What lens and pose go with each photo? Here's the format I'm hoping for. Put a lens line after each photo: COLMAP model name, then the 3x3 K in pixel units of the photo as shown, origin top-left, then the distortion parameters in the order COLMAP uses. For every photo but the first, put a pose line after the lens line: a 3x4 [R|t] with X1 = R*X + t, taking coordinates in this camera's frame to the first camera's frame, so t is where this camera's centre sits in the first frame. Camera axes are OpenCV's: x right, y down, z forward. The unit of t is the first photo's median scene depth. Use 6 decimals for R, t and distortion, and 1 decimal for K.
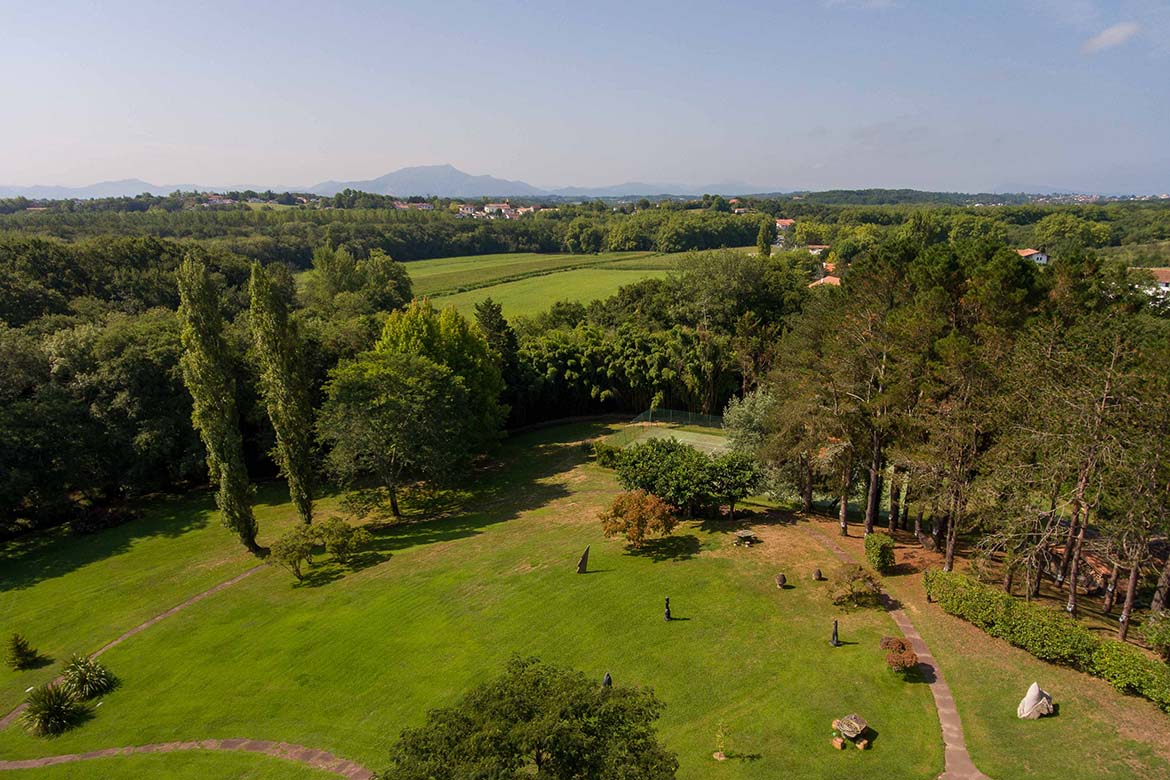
lens RADIAL K [[714.8, 0, 600.5], [0, 714.8, 374.1], [0, 0, 1]] dist [0.002714, 0.000004]
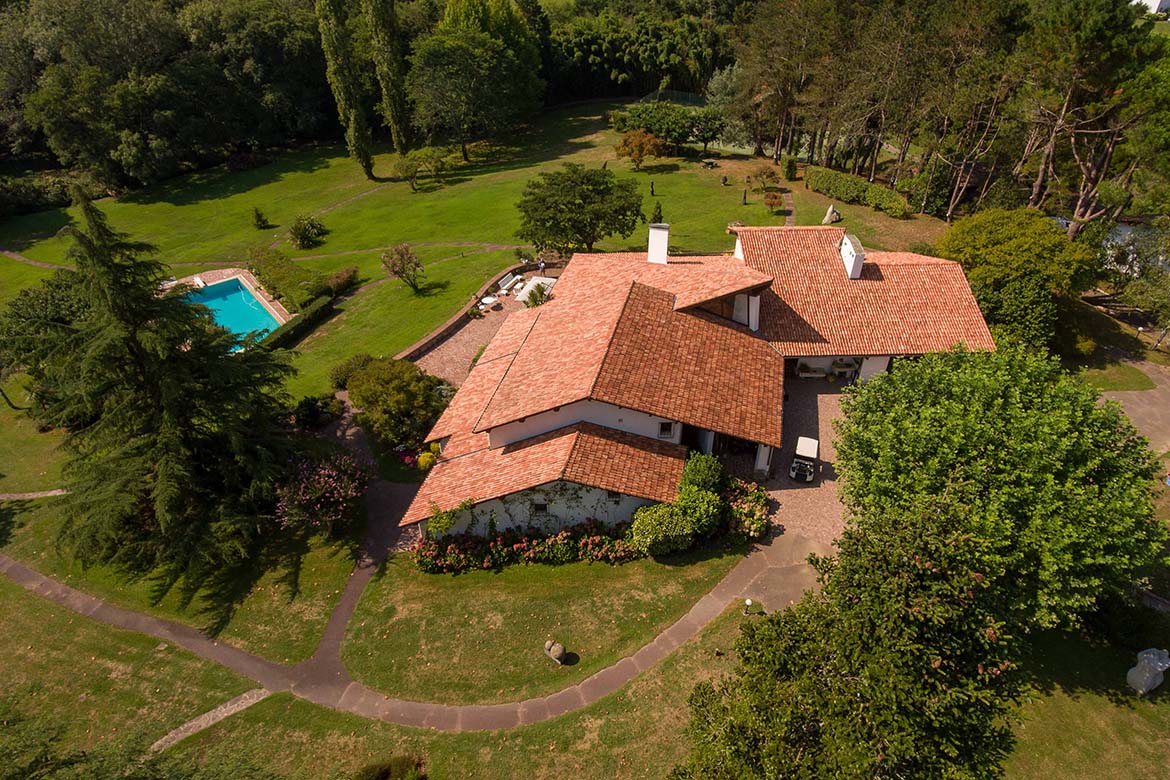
lens RADIAL K [[714.8, 0, 600.5], [0, 714.8, 374.1], [0, 0, 1]] dist [0.002714, 0.000004]
pose [[0.999428, 0.029996, -0.015598, 0.004809], [-0.021970, 0.926870, 0.374738, 0.050515], [0.025698, -0.374181, 0.926999, -0.374626]]
